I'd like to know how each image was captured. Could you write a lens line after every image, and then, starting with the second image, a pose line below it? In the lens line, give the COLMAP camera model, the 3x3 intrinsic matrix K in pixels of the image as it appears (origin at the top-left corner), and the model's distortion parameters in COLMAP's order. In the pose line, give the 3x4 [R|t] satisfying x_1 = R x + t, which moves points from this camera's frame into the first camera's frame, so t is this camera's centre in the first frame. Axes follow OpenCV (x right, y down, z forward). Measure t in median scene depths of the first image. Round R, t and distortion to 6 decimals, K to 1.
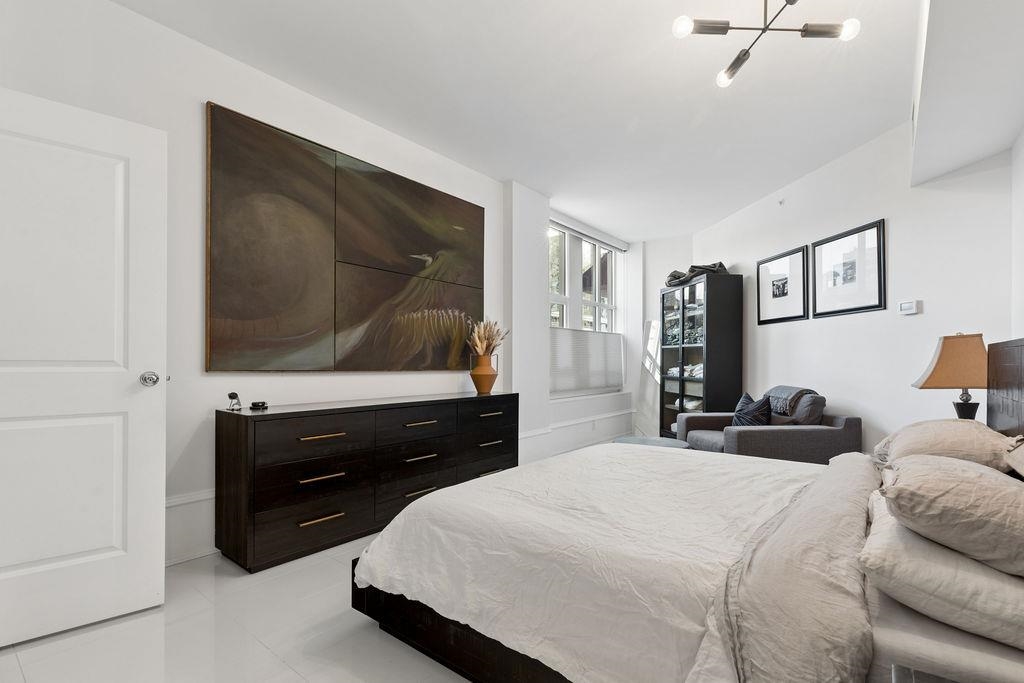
lens RADIAL K [[469.9, 0, 516.6], [0, 469.9, 359.8], [0, 0, 1]] dist [-0.001051, -0.000202]
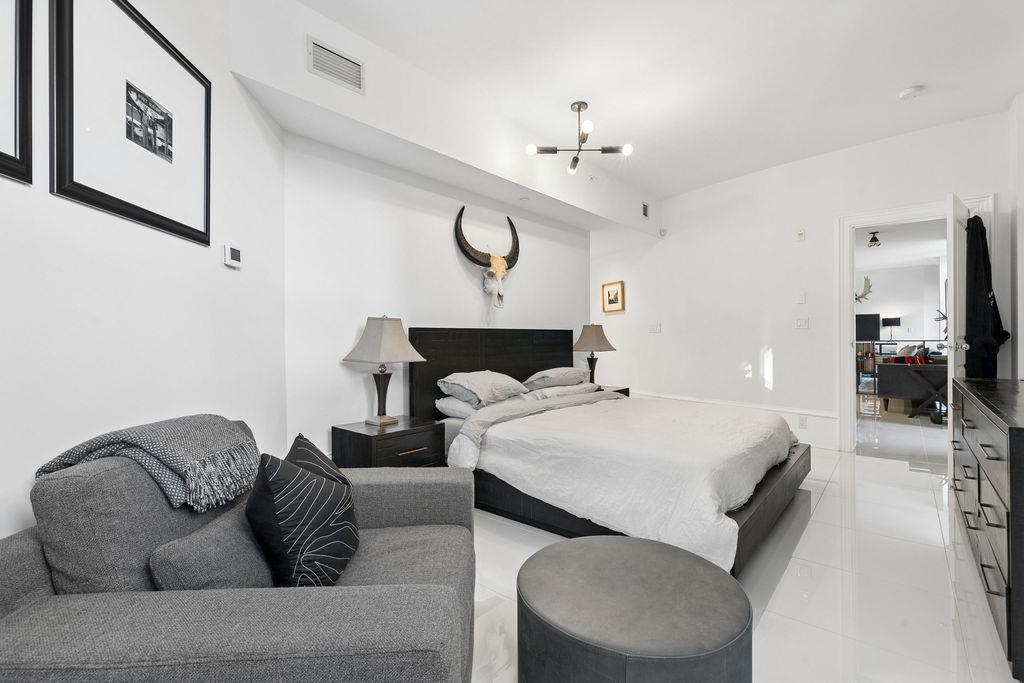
lens RADIAL K [[455.1, 0, 514.8], [0, 455.1, 338.0], [0, 0, 1]] dist [-0.001368, -0.000257]
pose [[-0.999351, 0.005163, 0.035637, 0.365134], [0.004975, 0.999973, -0.005363, 0.005445], [-0.035663, -0.005183, -0.999350, 1.376821]]
